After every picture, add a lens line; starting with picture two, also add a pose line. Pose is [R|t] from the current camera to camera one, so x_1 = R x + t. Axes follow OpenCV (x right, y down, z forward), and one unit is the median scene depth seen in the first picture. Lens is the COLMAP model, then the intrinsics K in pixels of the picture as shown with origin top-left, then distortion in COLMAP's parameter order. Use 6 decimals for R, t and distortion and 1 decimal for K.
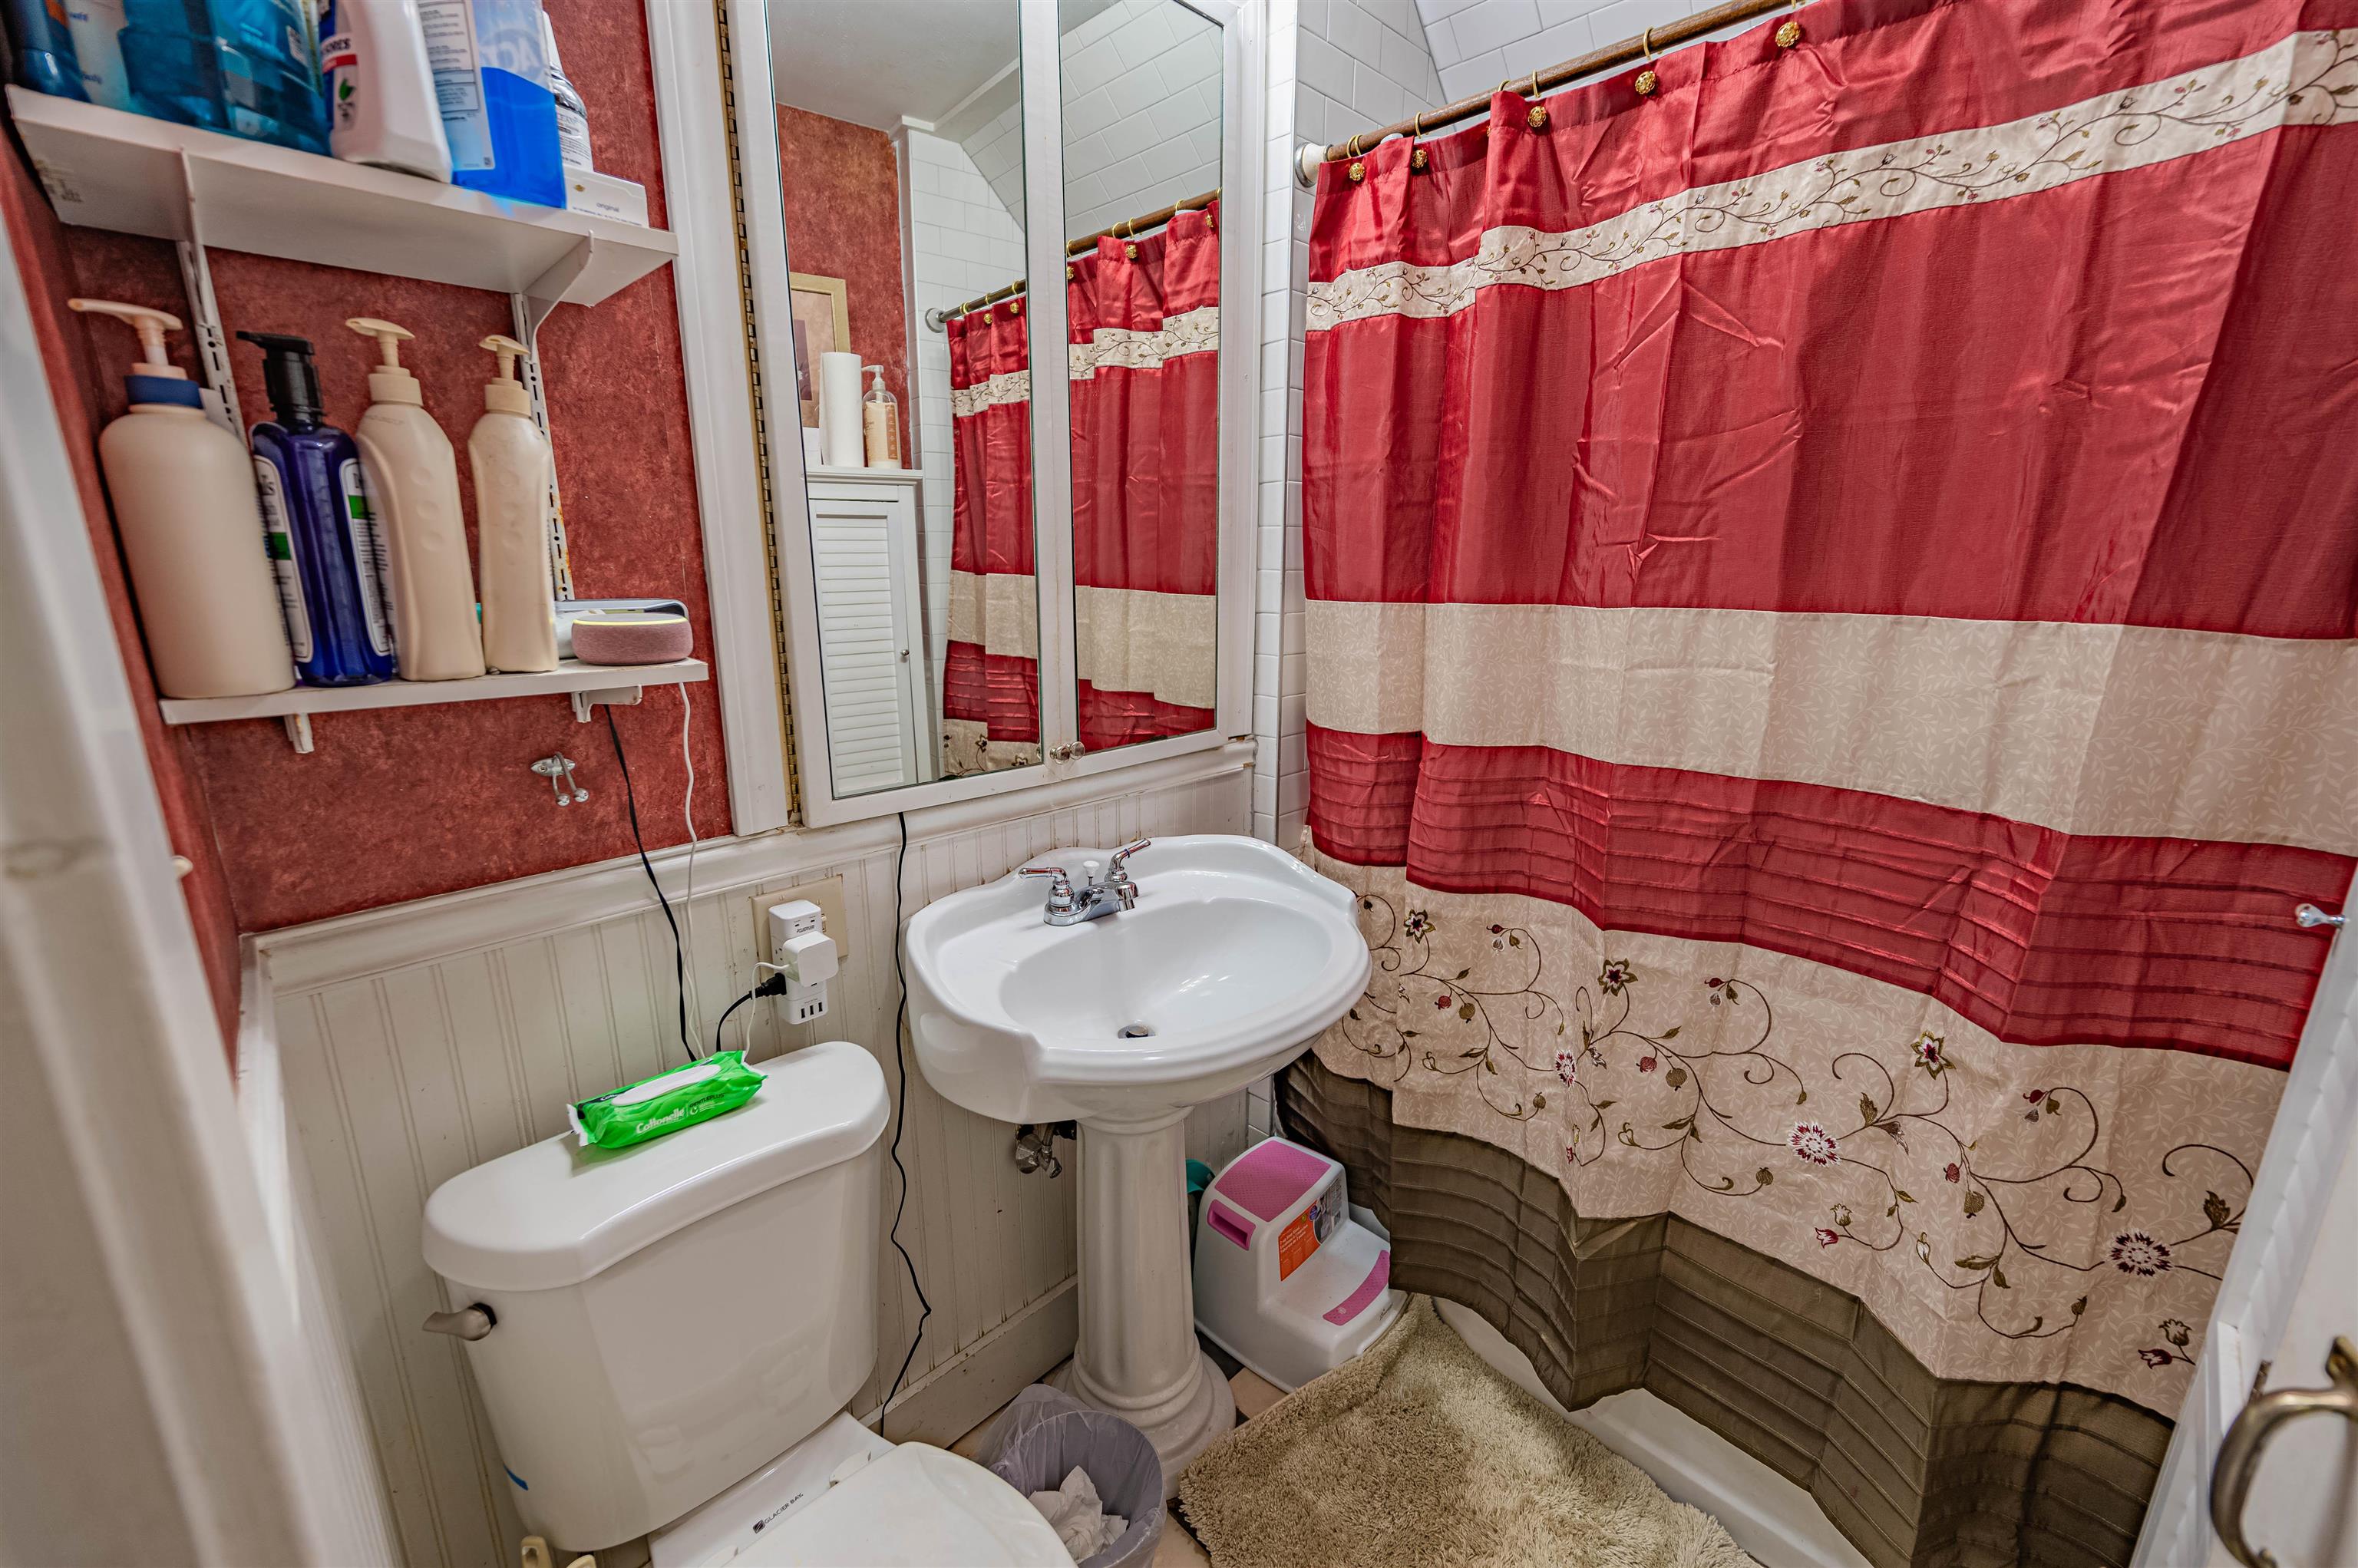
lens RADIAL K [[984.8, 0, 1185.6], [0, 984.8, 755.6], [0, 0, 1]] dist [-0.002322, 0.002672]
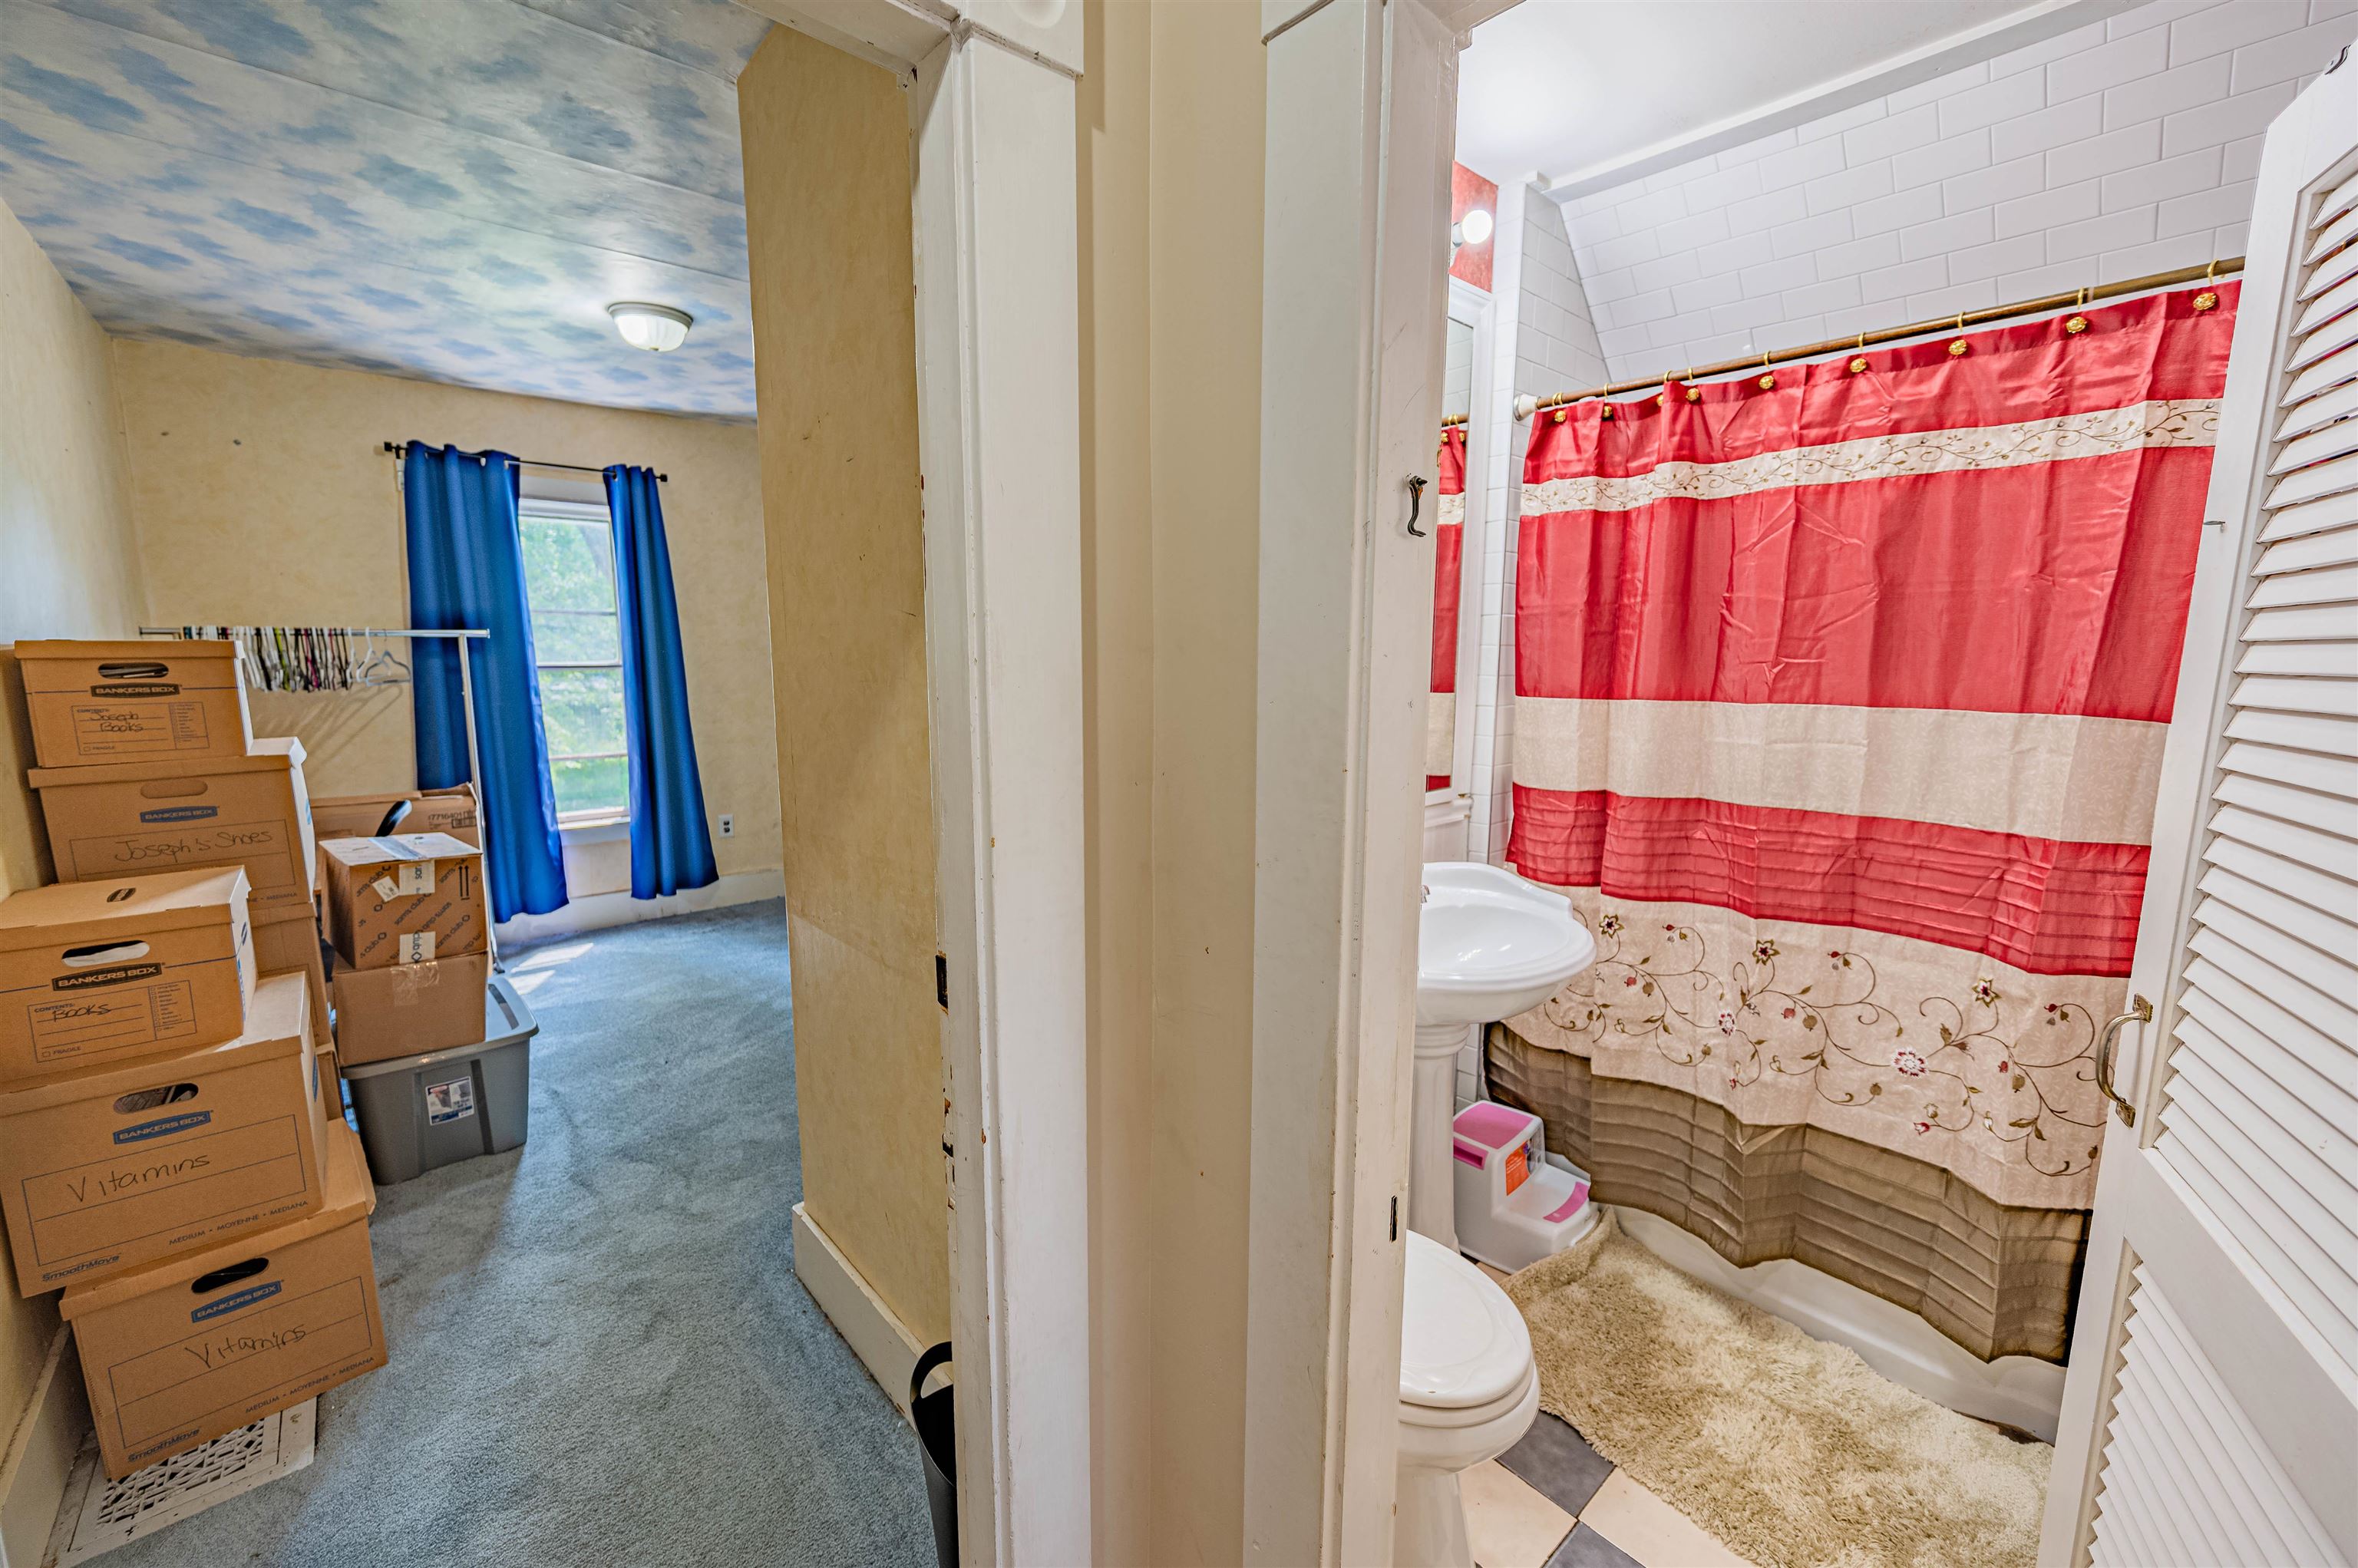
lens RADIAL K [[984.8, 0, 1185.6], [0, 984.8, 755.6], [0, 0, 1]] dist [-0.002322, 0.002672]
pose [[0.999018, 0.011642, -0.042744, -0.392268], [-0.015688, 0.995297, -0.095594, 0.091798], [0.041430, 0.096170, 0.994502, -0.563072]]
